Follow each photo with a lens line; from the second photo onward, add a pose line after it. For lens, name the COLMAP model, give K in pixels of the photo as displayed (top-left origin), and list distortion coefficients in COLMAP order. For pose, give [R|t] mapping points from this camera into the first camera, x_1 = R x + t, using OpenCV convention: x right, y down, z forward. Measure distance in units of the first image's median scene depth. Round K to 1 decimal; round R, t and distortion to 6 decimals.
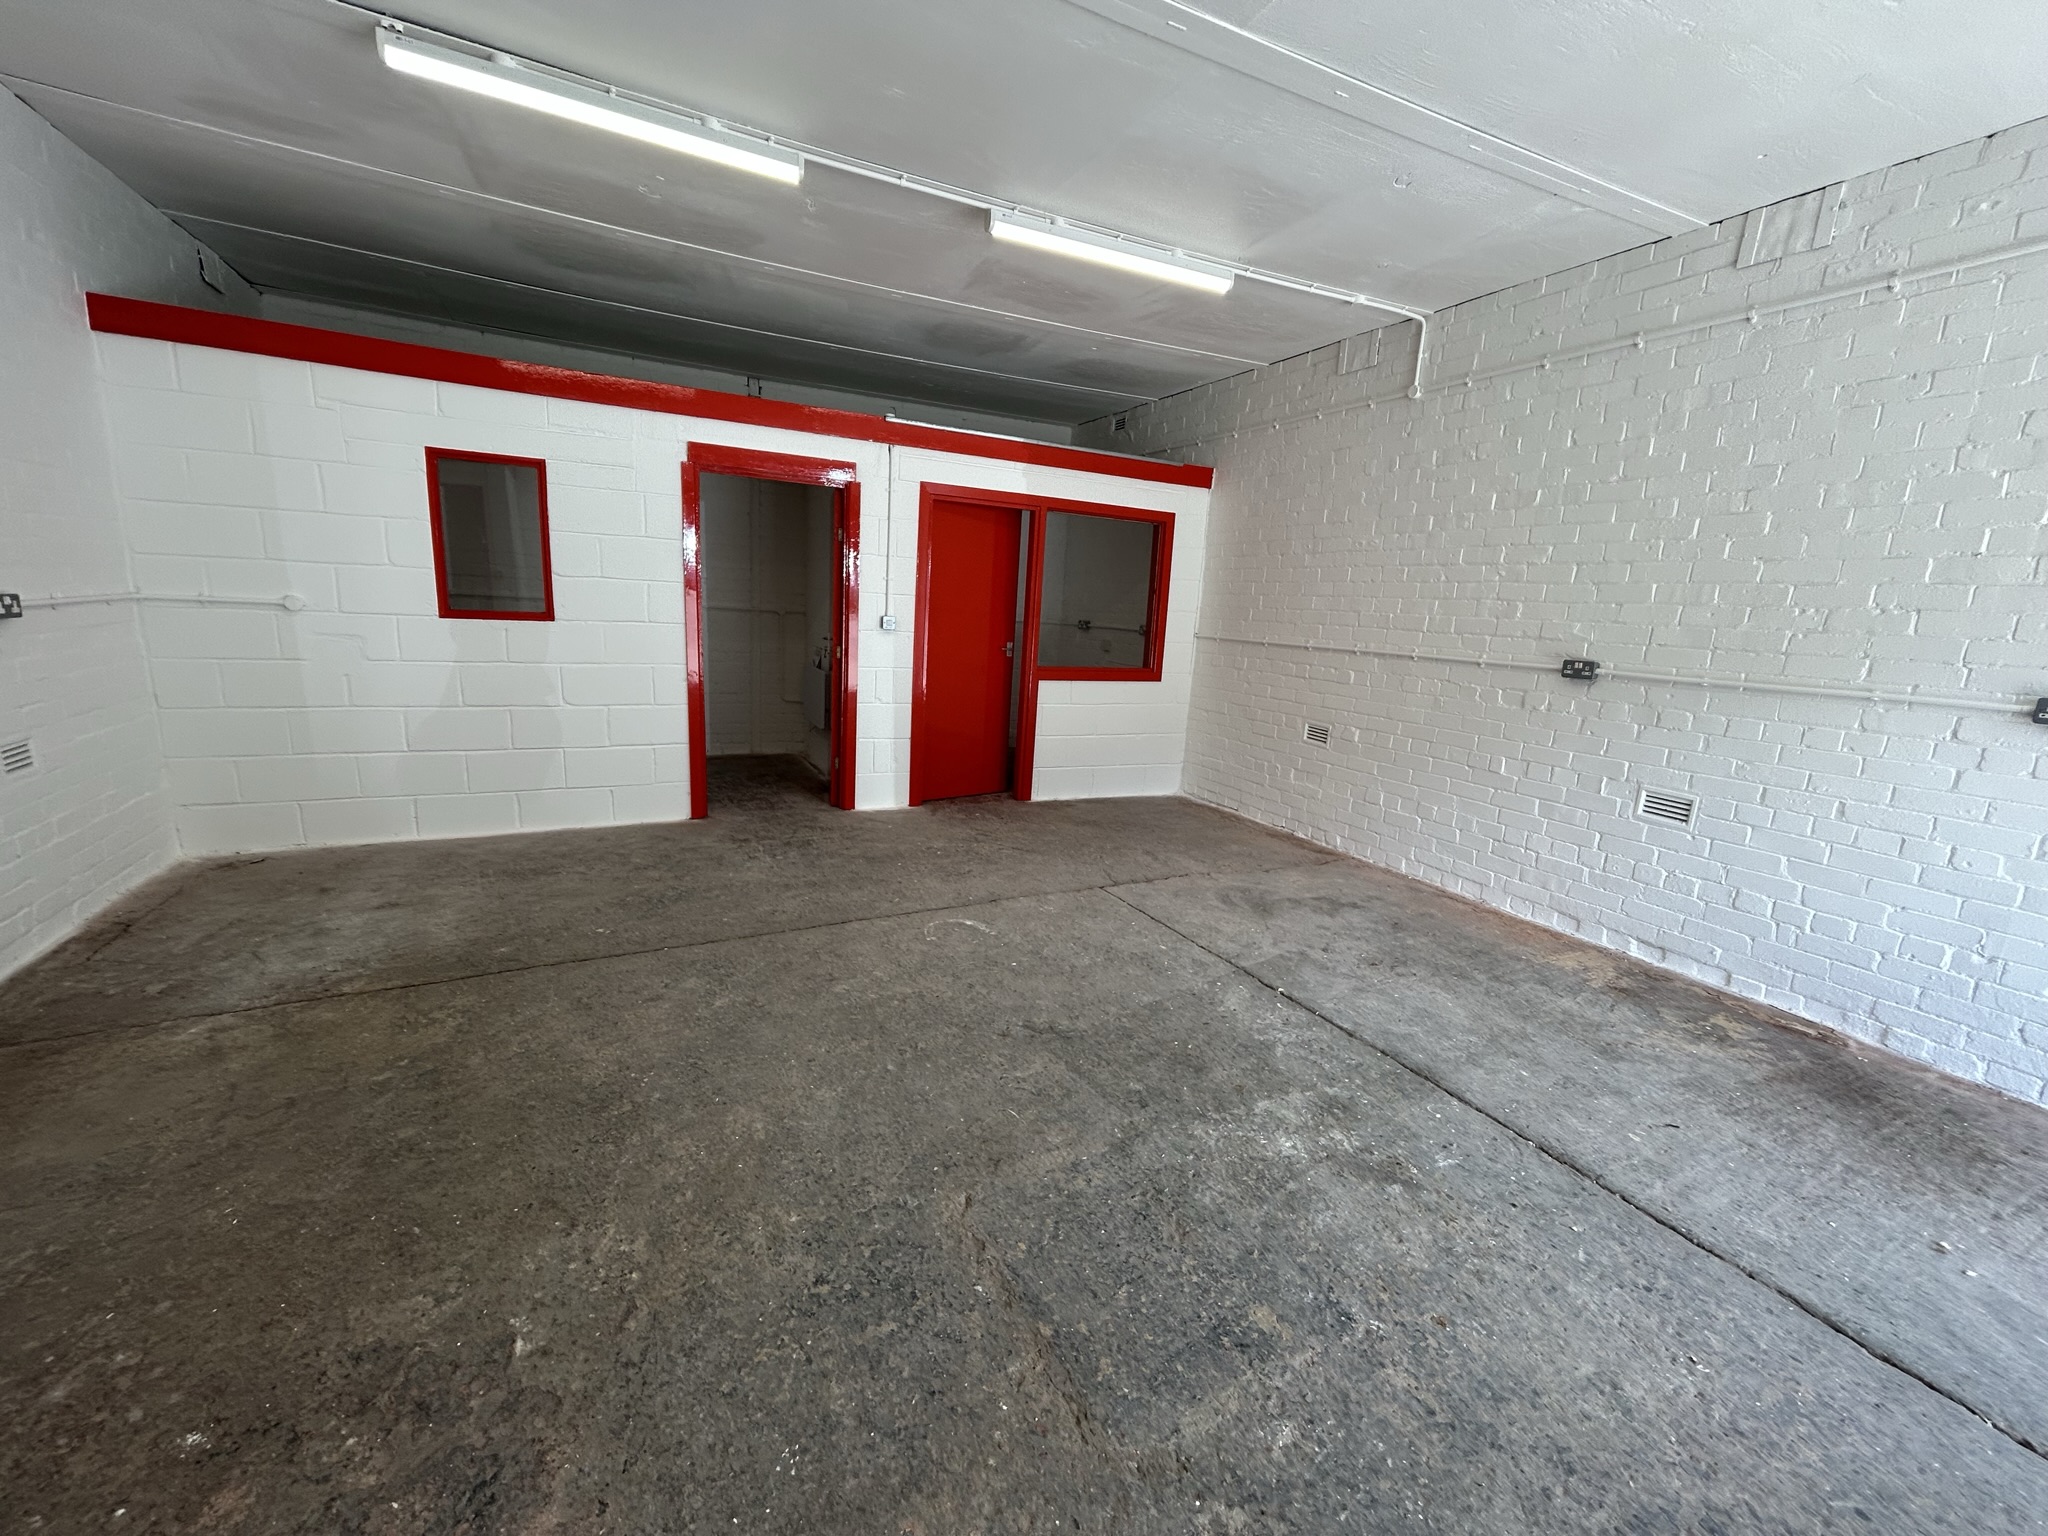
lens RADIAL K [[826.7, 0, 1020.8], [0, 826.7, 765.1], [0, 0, 1]] dist [-0.001552, 0.000562]
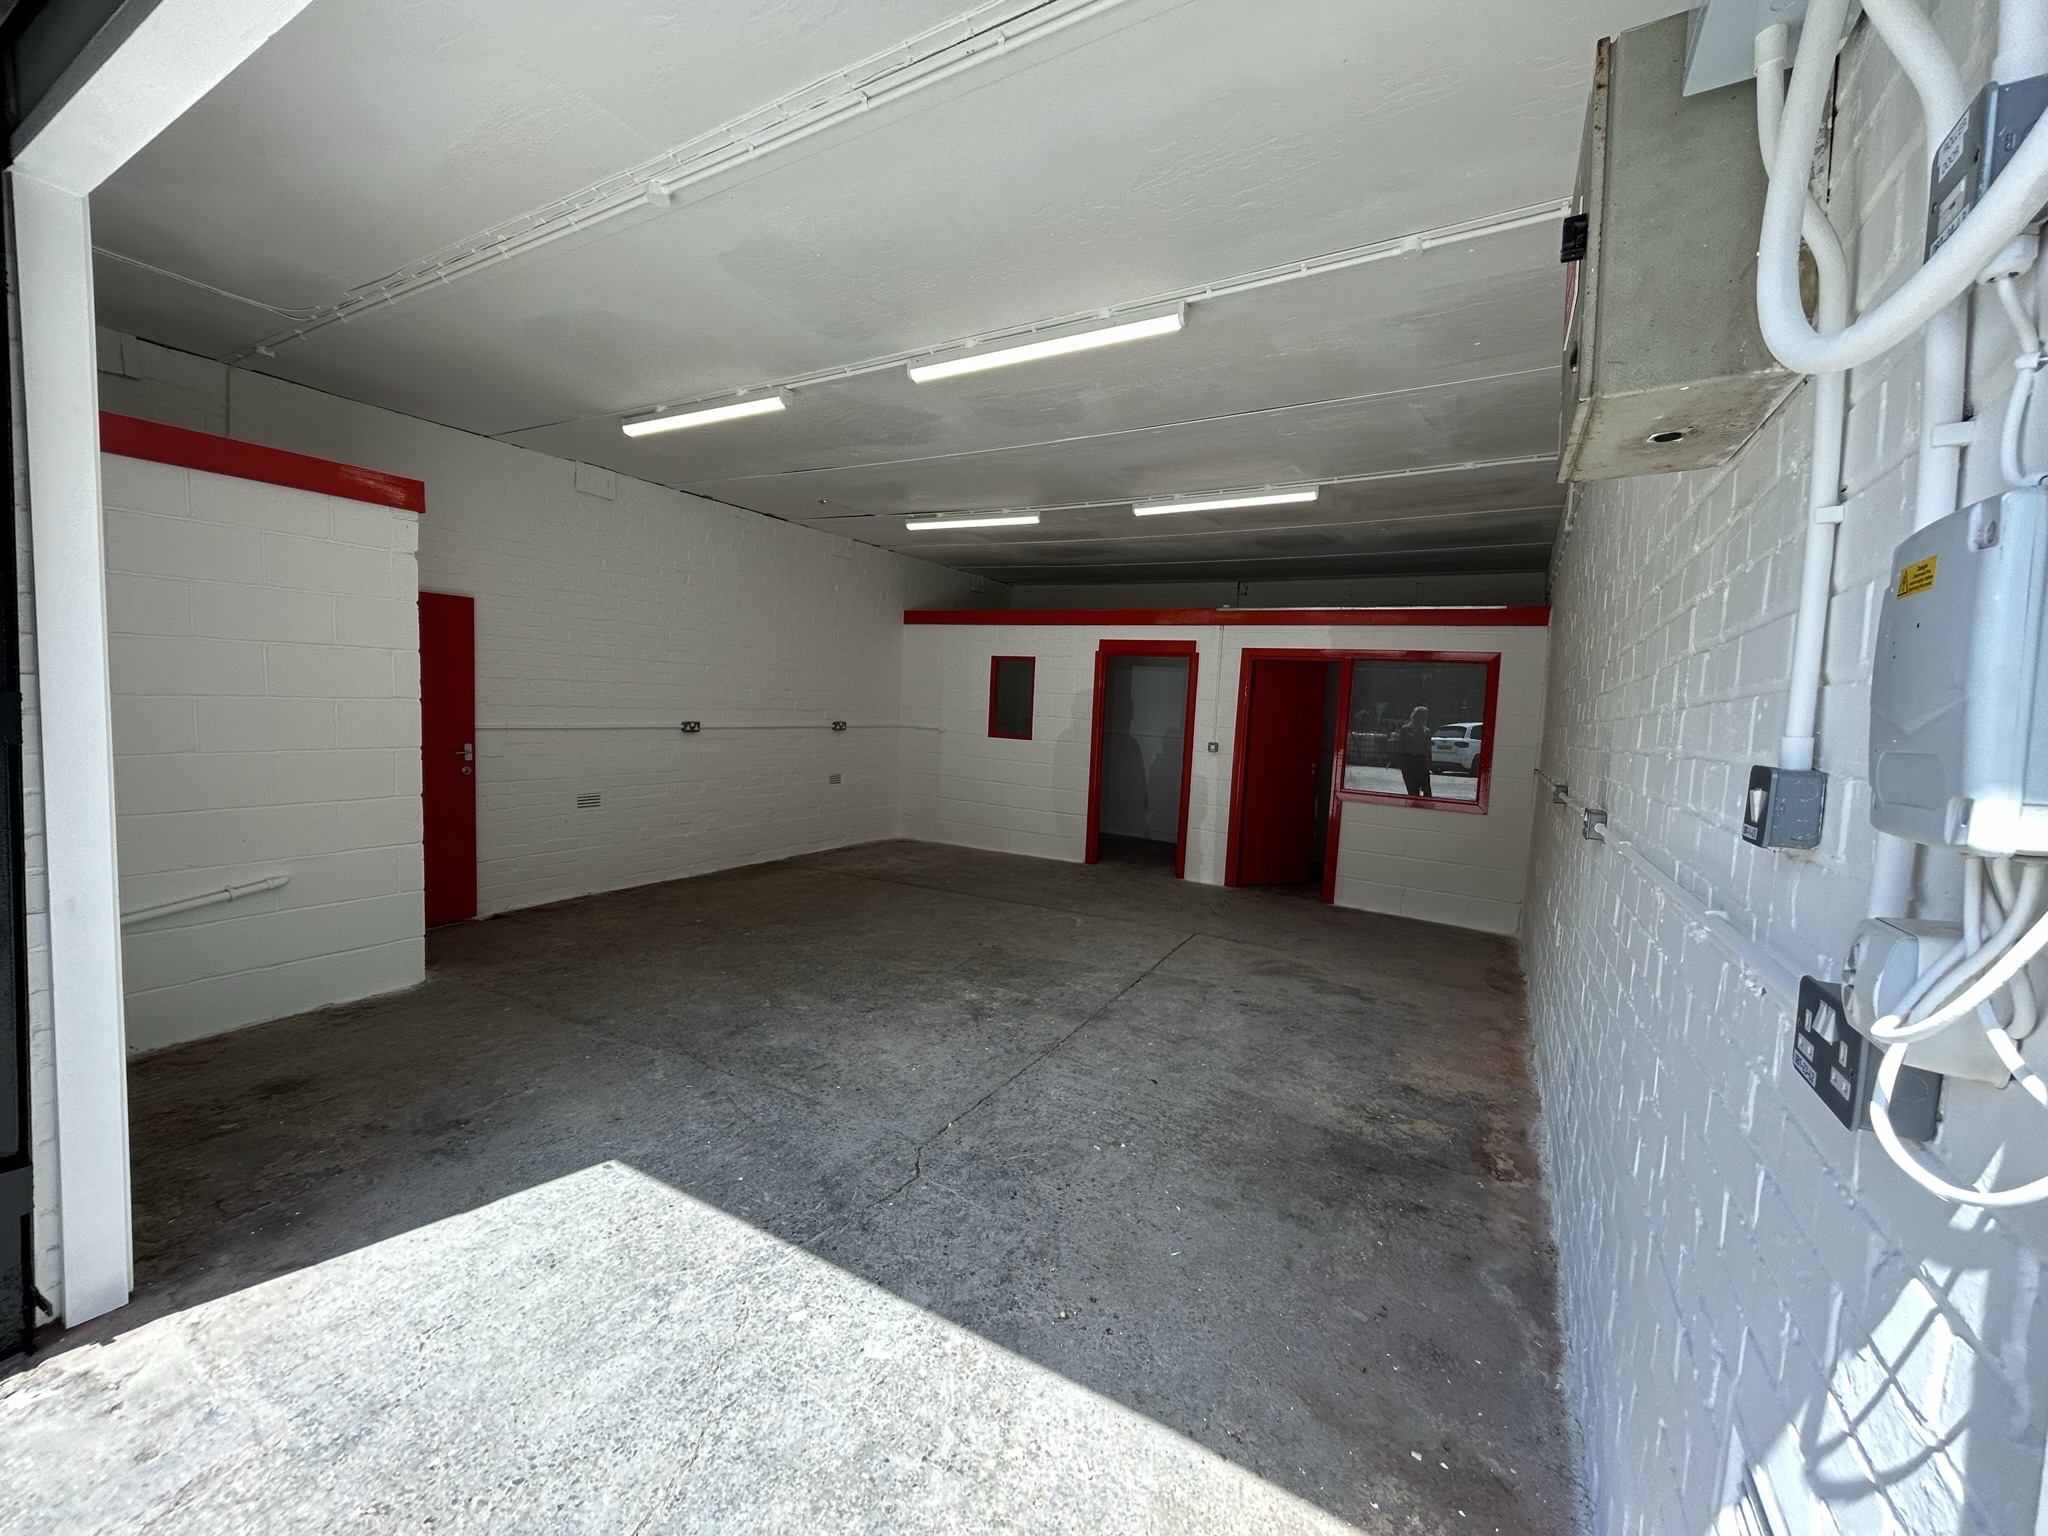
lens RADIAL K [[826.7, 0, 1025.1], [0, 826.7, 763.1], [0, 0, 1]] dist [-0.001552, 0.000562]
pose [[0.555280, 0.029918, -0.831125, 1.244544], [-0.187596, 0.978103, -0.090125, 0.058882], [0.810230, 0.205960, 0.548733, -0.022677]]
